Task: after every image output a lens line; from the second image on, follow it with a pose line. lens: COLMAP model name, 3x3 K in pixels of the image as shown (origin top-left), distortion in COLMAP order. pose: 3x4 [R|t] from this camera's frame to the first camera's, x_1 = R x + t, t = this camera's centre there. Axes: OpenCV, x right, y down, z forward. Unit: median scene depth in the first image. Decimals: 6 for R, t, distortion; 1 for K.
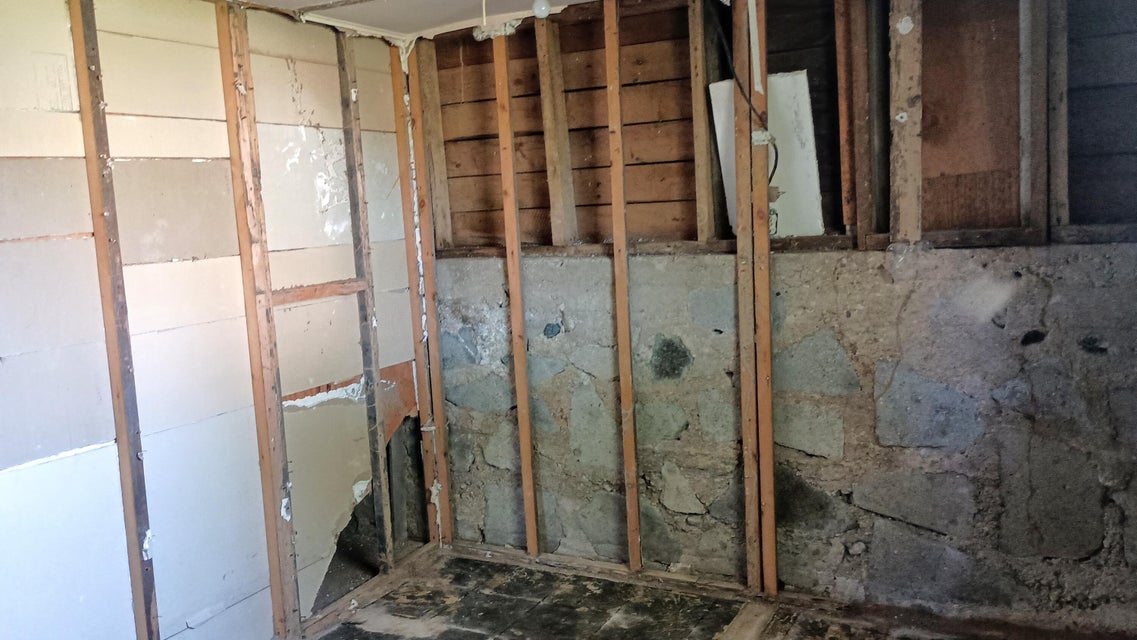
lens RADIAL K [[944.3, 0, 578.5], [0, 944.3, 316.1], [0, 0, 1]] dist [0.064095, -0.081185]
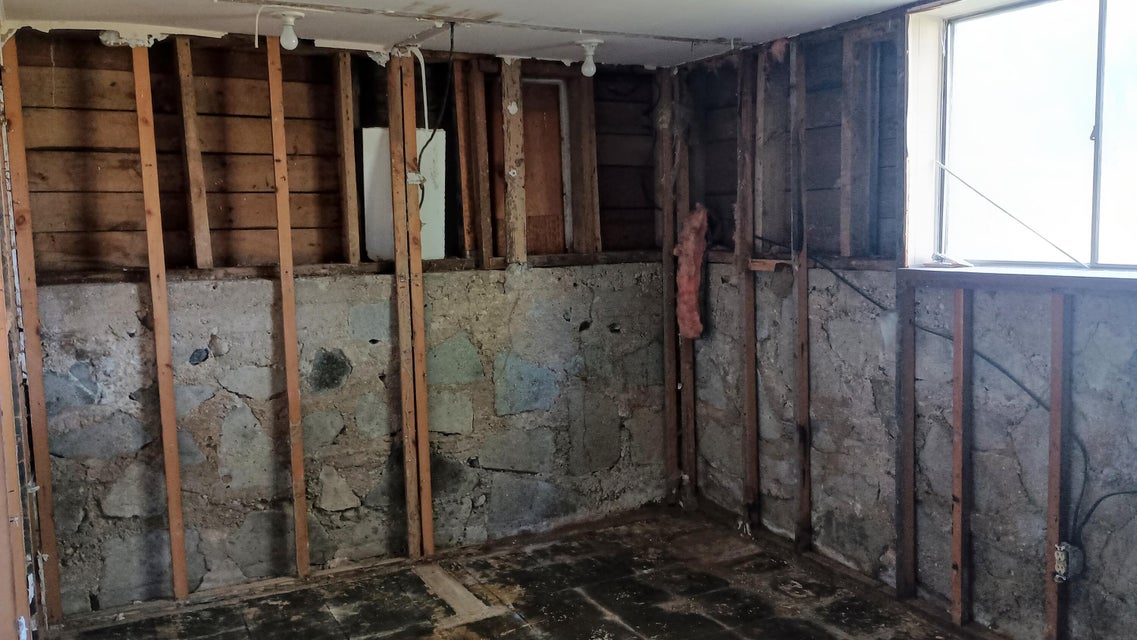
lens RADIAL K [[944.3, 0, 578.5], [0, 944.3, 316.1], [0, 0, 1]] dist [0.064095, -0.081185]
pose [[0.569482, -0.037534, 0.821147, -0.651882], [0.087200, 0.996079, -0.014946, 0.024373], [-0.817366, 0.080116, 0.570522, 0.131444]]
